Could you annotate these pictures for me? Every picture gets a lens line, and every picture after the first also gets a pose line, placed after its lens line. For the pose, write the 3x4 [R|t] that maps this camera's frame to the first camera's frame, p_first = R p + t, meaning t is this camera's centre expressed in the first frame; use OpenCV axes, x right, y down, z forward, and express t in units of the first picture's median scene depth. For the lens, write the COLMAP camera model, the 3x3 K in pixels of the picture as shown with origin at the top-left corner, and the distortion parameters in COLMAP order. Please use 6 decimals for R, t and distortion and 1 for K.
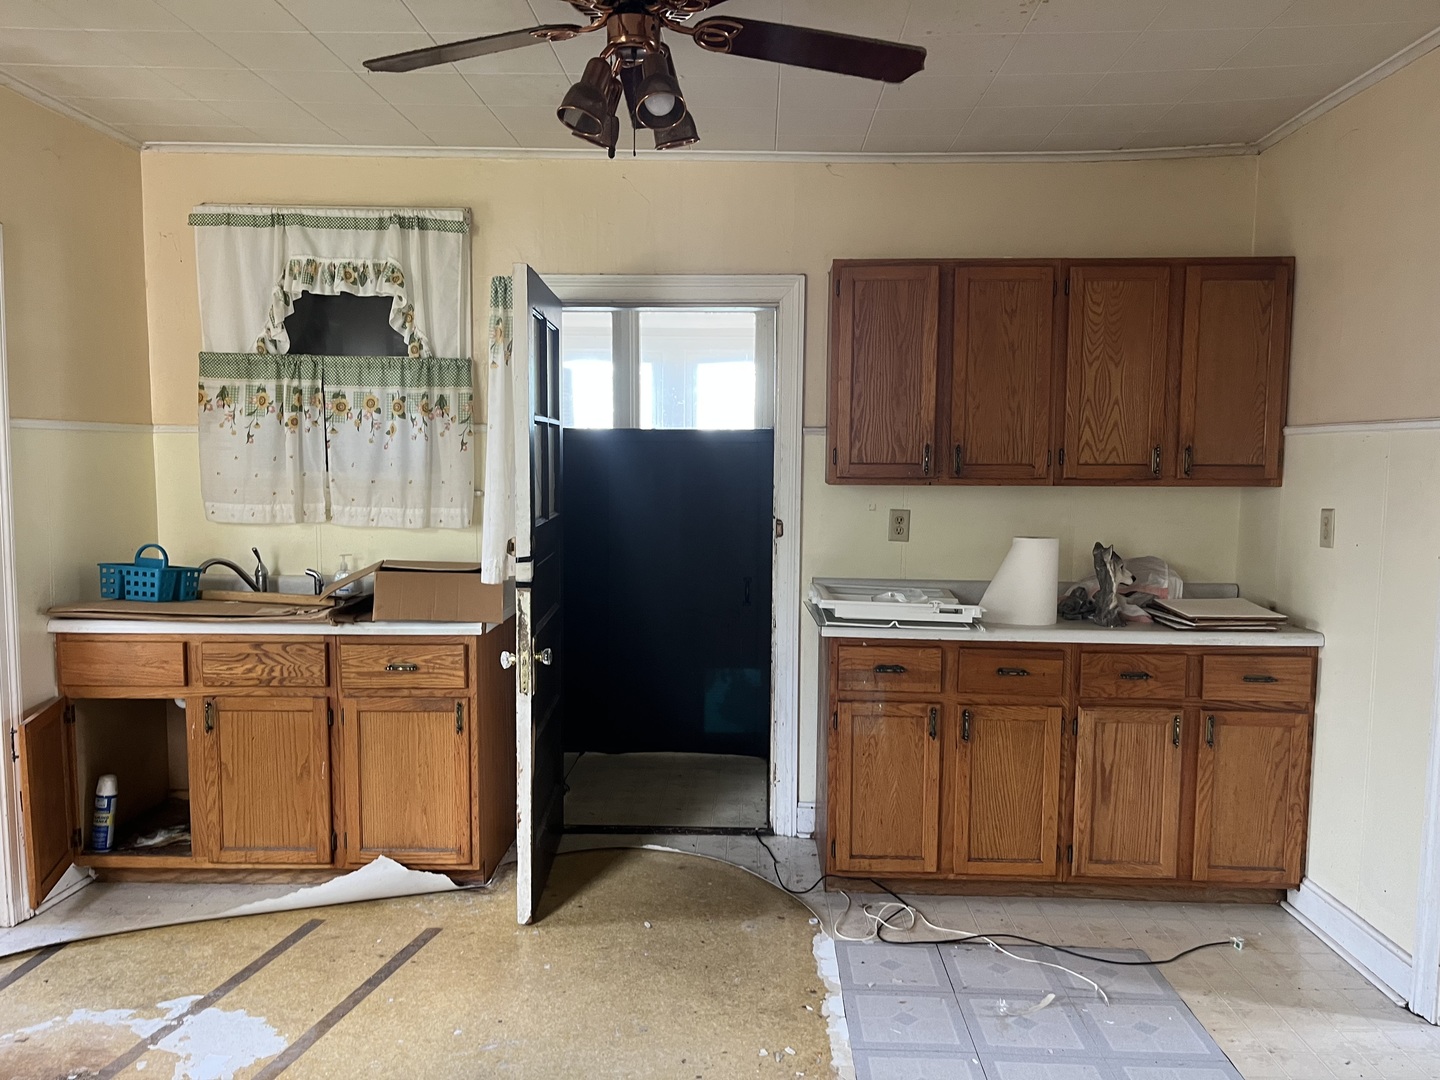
lens RADIAL K [[1101.7, 0, 719.6], [0, 1101.7, 545.3], [0, 0, 1]] dist [0.038371, 0.001634]
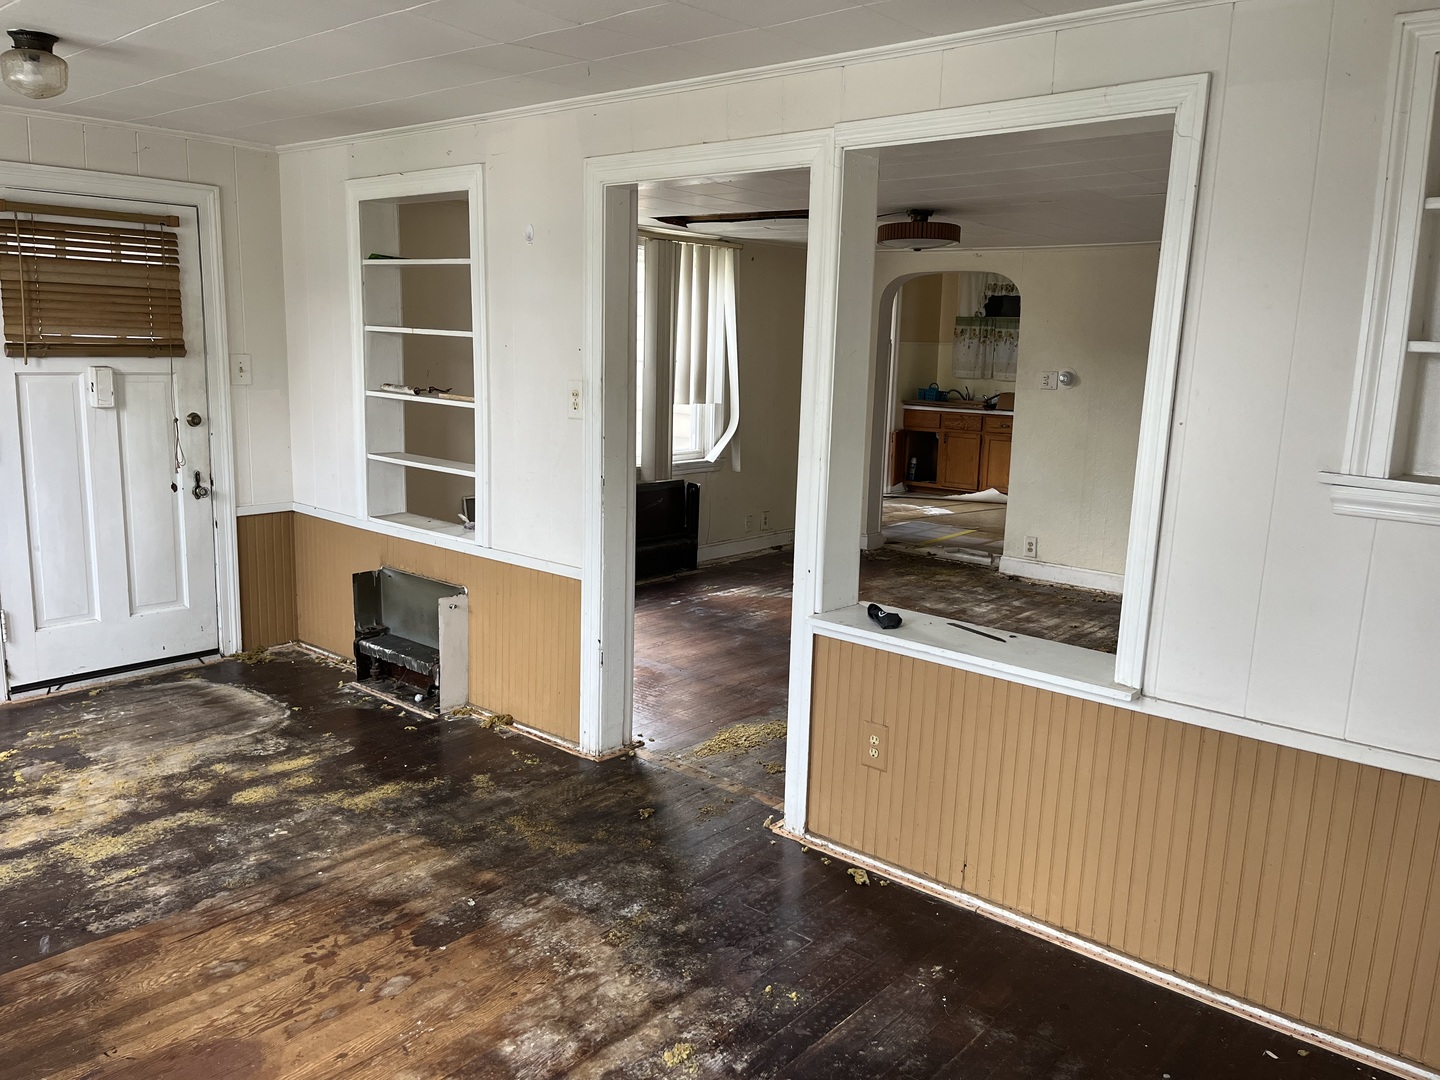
lens RADIAL K [[1101.7, 0, 716.6], [0, 1101.7, 543.7], [0, 0, 1]] dist [0.038371, 0.001634]
pose [[0.781567, 0.127432, -0.610667, 0.876929], [-0.077806, 0.991182, 0.107256, 0.150627], [0.618951, -0.036314, 0.784590, -1.662472]]
